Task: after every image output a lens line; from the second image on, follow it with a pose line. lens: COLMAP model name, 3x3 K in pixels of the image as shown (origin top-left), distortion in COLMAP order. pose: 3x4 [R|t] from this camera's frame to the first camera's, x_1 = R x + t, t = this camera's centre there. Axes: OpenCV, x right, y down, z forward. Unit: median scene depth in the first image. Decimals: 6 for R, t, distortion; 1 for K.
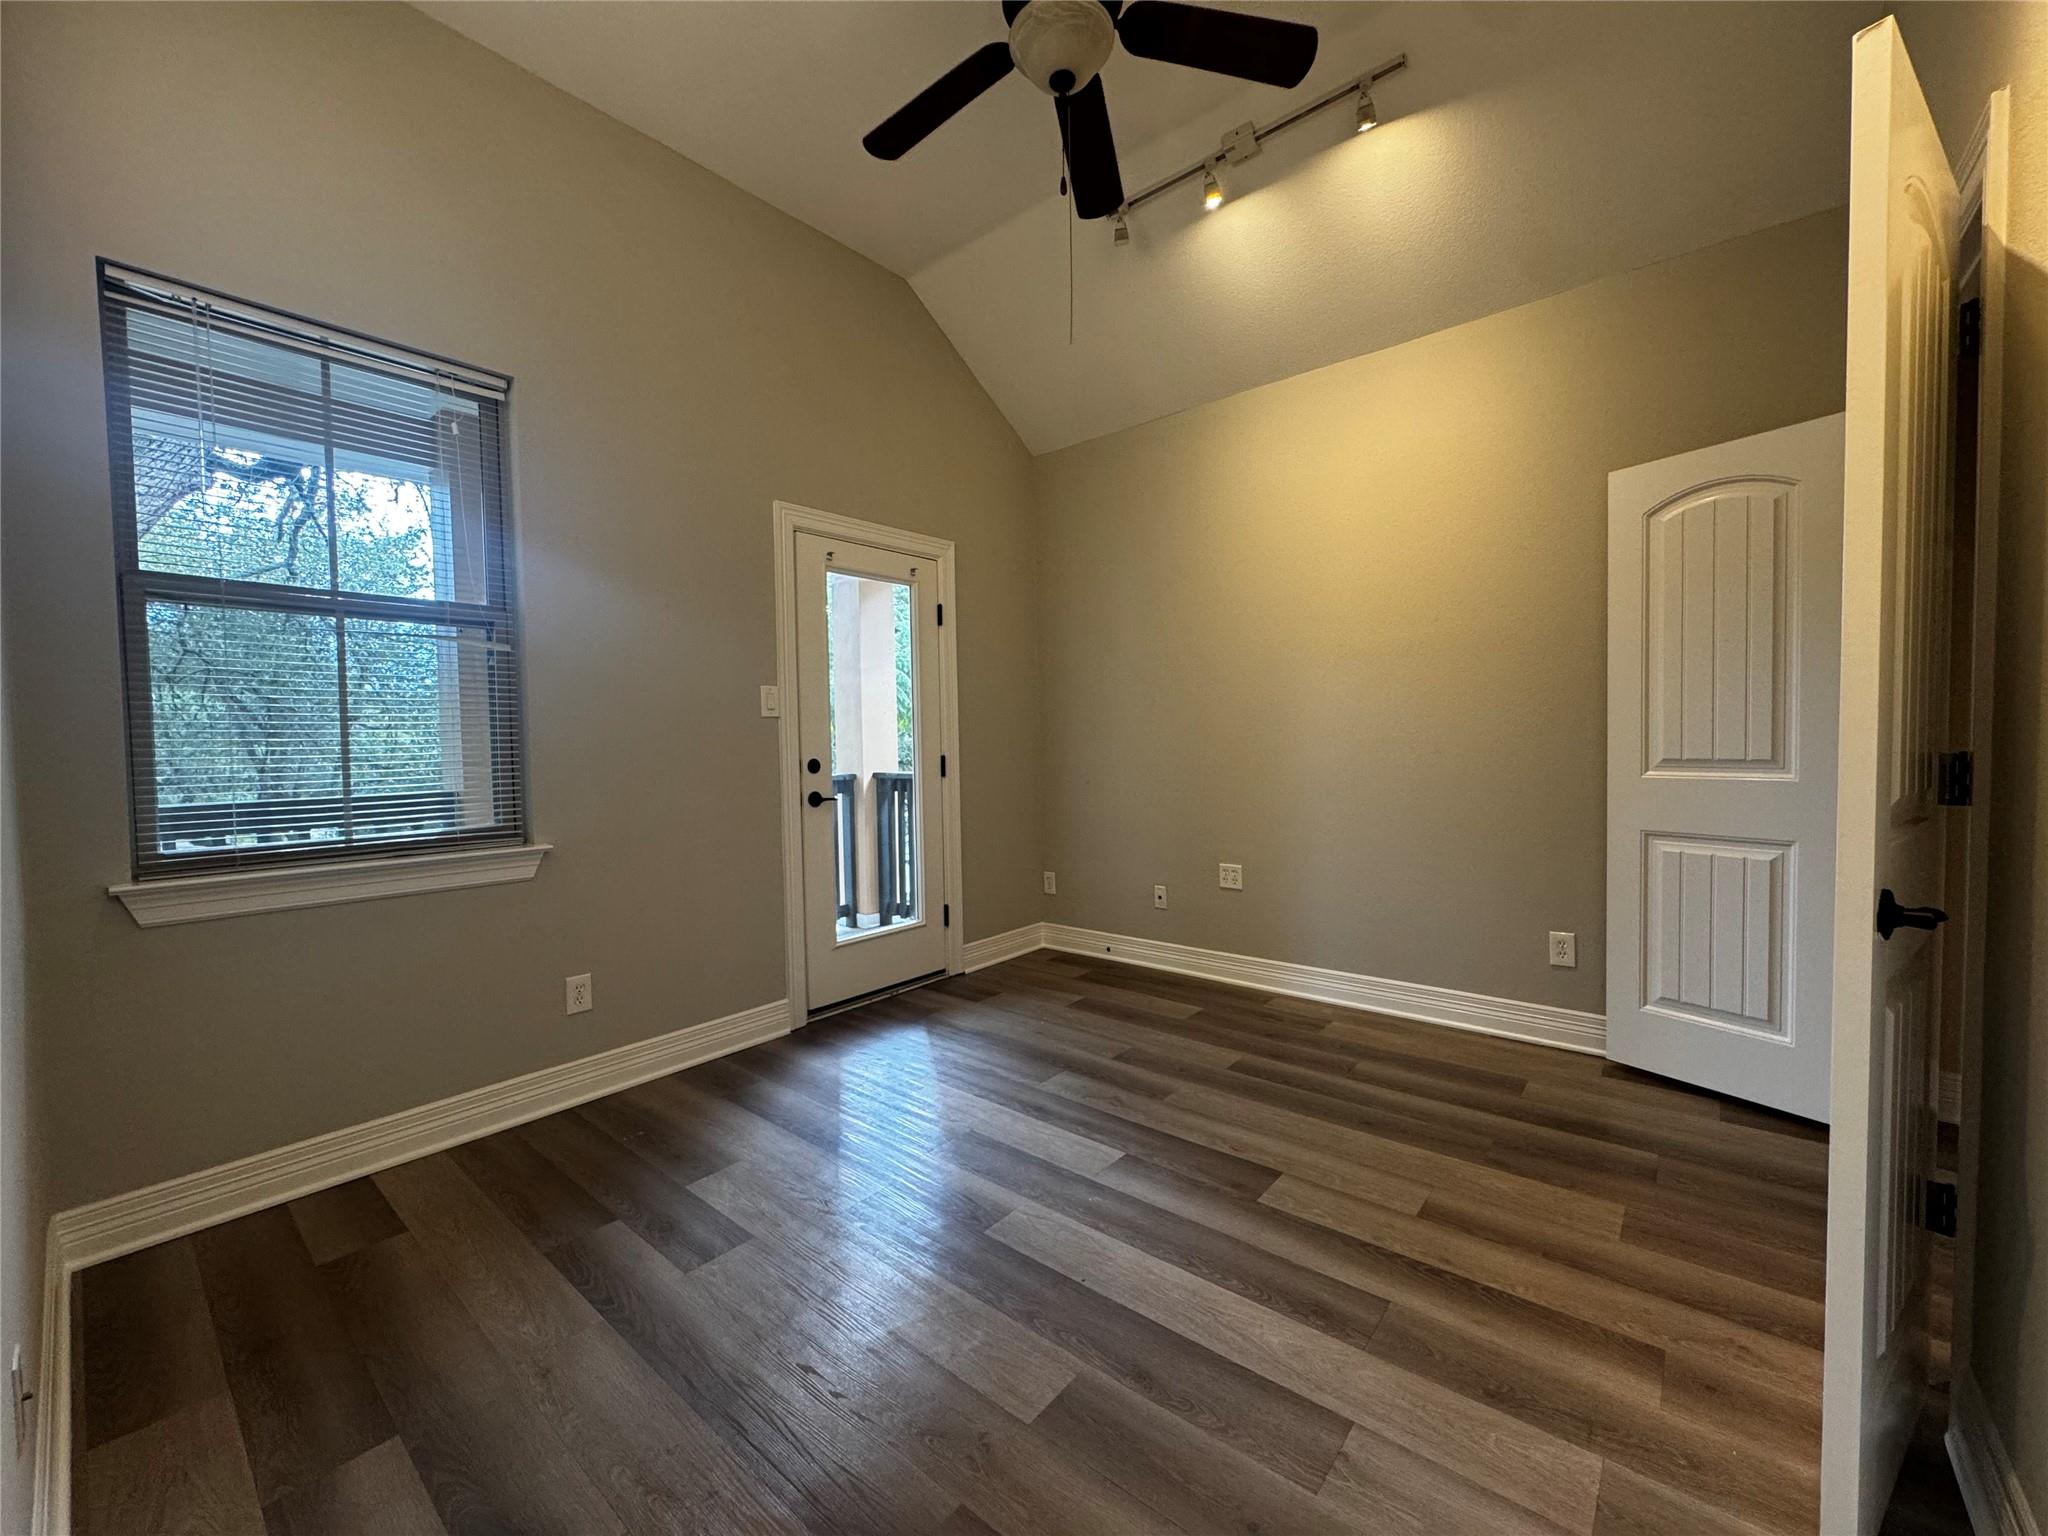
lens RADIAL K [[814.6, 0, 1024.0], [0, 814.6, 768.0], [0, 0, 1]] dist [0.000753, 0.000021]
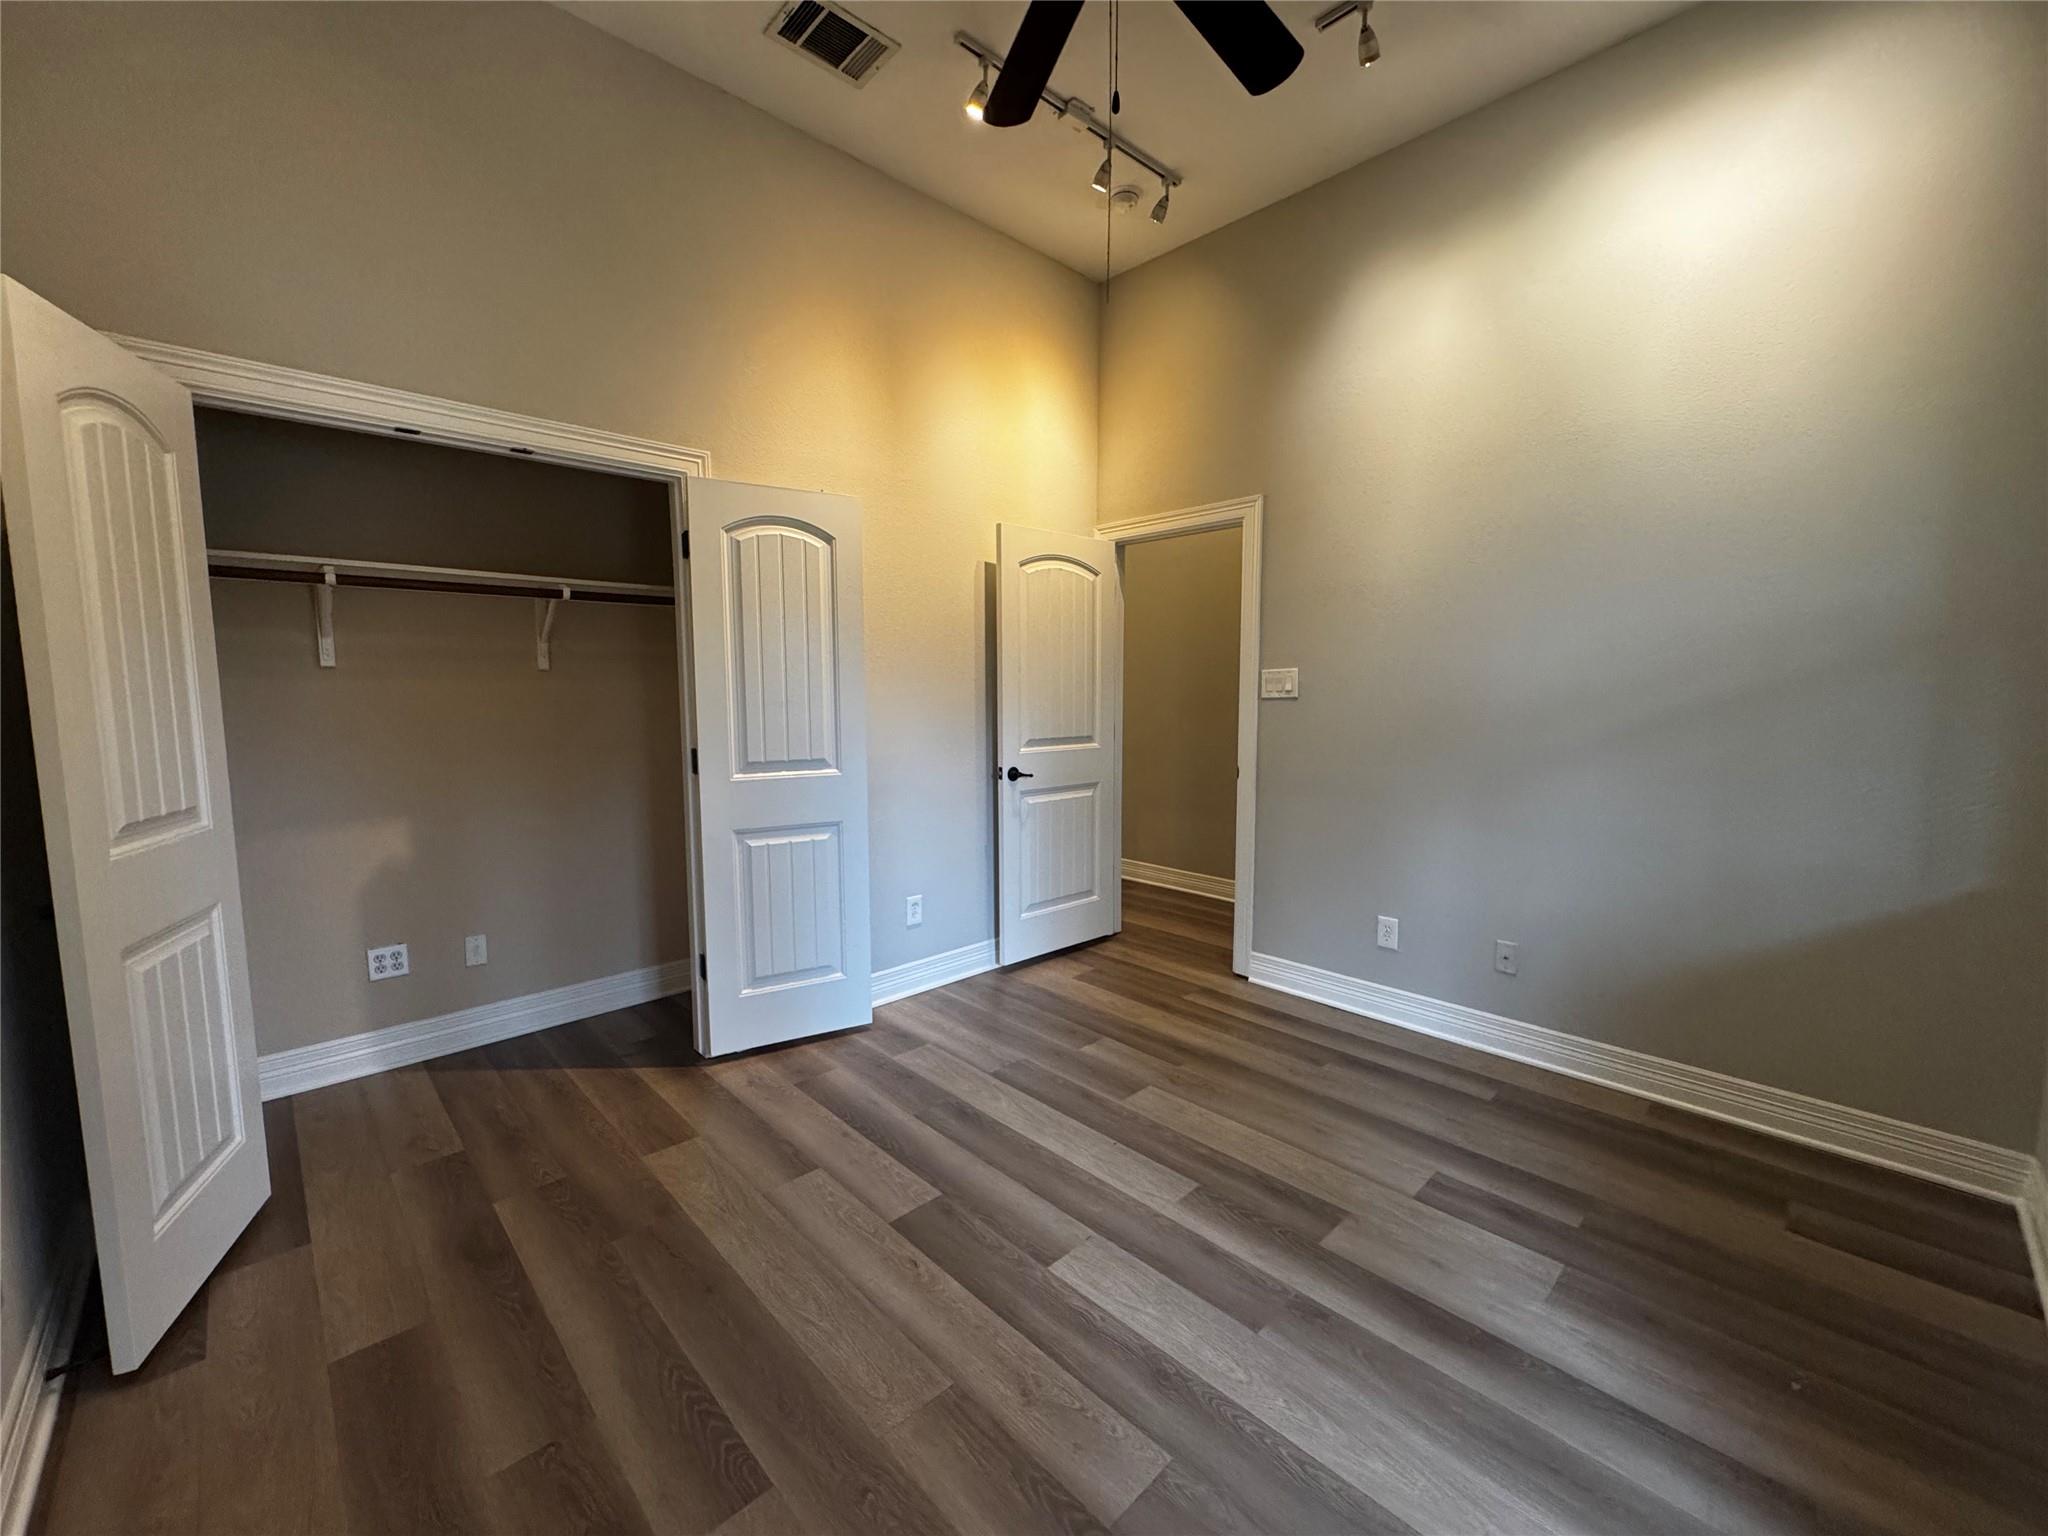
lens RADIAL K [[814.6, 0, 1024.0], [0, 814.6, 768.0], [0, 0, 1]] dist [0.000753, 0.000021]
pose [[-0.994167, 0.012863, 0.107078, 0.060932], [0.027362, 0.990459, 0.135061, -0.150611], [-0.104319, 0.137204, -0.985034, 1.933667]]
